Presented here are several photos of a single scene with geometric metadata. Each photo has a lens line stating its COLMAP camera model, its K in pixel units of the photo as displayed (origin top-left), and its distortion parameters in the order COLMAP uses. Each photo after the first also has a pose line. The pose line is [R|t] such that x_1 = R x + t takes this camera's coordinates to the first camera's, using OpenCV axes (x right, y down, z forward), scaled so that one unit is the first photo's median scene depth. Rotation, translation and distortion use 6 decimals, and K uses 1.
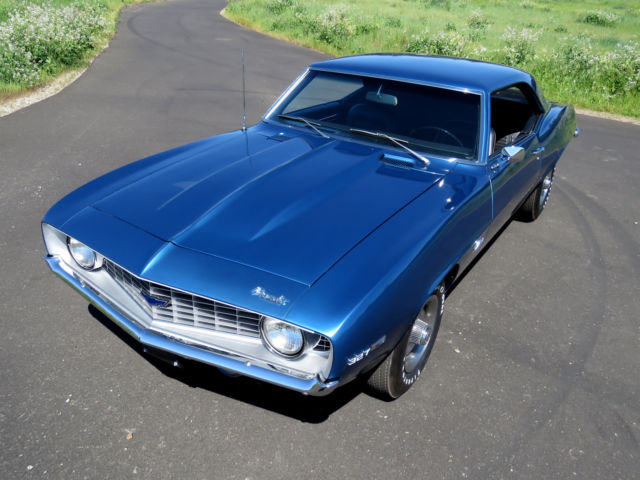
lens RADIAL K [[581.7, 0, 319.9], [0, 581.7, 238.6], [0, 0, 1]] dist [0.007685, 0.000000]
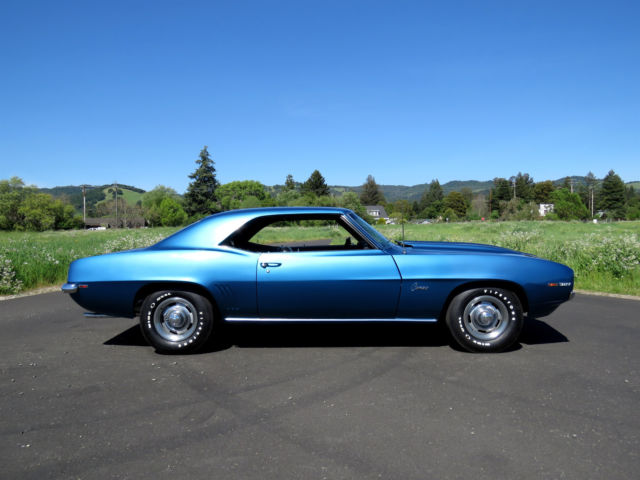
lens RADIAL K [[523.6, 0, 323.3], [0, 523.6, 243.9], [0, 0, 1]] dist [0.026388, -0.015680]
pose [[0.962516, -0.045900, -0.267314, 0.920849], [-0.062578, 0.921404, -0.383535, 0.334608], [0.263908, 0.385887, 0.883993, -0.083603]]
